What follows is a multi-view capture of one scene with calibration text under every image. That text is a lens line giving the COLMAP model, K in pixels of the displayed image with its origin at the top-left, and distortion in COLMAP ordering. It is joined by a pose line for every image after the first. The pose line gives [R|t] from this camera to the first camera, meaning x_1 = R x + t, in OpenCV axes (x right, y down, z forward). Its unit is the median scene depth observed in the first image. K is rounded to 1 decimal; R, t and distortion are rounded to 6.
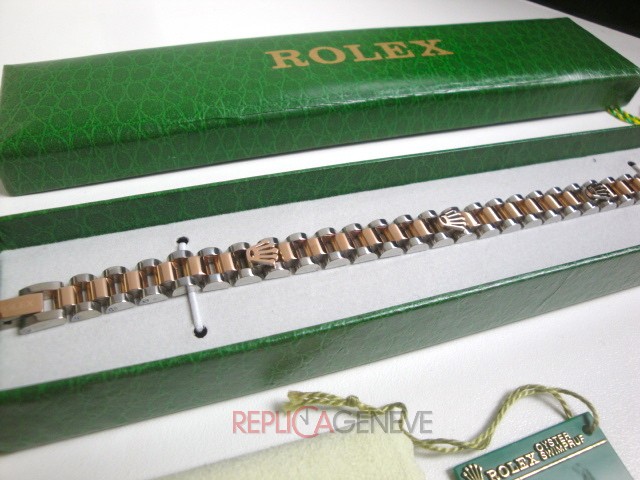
lens RADIAL K [[523.0, 0, 320.8], [0, 523.0, 235.8], [0, 0, 1]] dist [-0.154399, 0.108505]
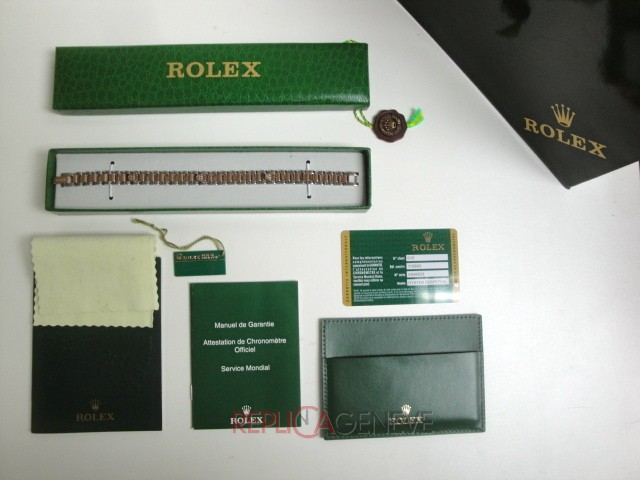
lens RADIAL K [[523.0, 0, 318.2], [0, 523.0, 239.3], [0, 0, 1]] dist [-0.154399, 0.108505]
pose [[0.952467, 0.298316, -0.061767, 0.971128], [-0.208786, 0.786859, 0.580742, -1.314948], [0.221846, -0.540242, 0.811741, -1.137525]]
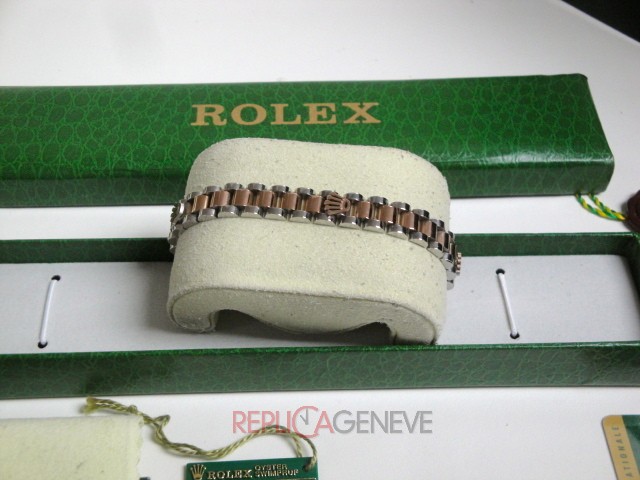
lens RADIAL K [[1011.7, 0, 321.6], [0, 1011.7, 241.7], [0, 0, 1]] dist [0.170632, 0.000000]
pose [[0.953691, 0.158887, -0.255398, 0.847896], [-0.162636, 0.986665, 0.006511, -0.151854], [0.253027, 0.035327, 0.966814, -1.129766]]
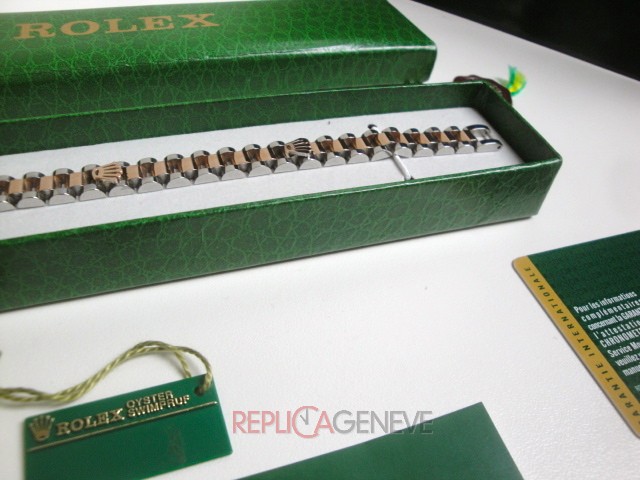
lens RADIAL K [[523.0, 0, 320.5], [0, 523.0, 239.5], [0, 0, 1]] dist [-0.154399, 0.108505]
pose [[0.999925, 0.006907, 0.010149, 0.550747], [-0.006577, 0.999461, -0.032167, 0.104346], [-0.010366, 0.032098, 0.999431, 0.039098]]
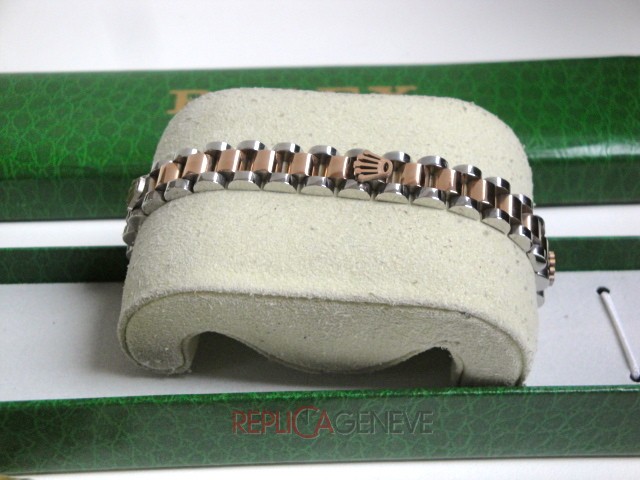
lens RADIAL K [[1011.7, 0, 324.4], [0, 1011.7, 239.1], [0, 0, 1]] dist [0.170632, 0.000000]
pose [[0.953927, 0.116886, -0.276334, 0.685990], [-0.153246, 0.981613, -0.113808, 0.022925], [0.257950, 0.150911, 0.954299, -0.511923]]
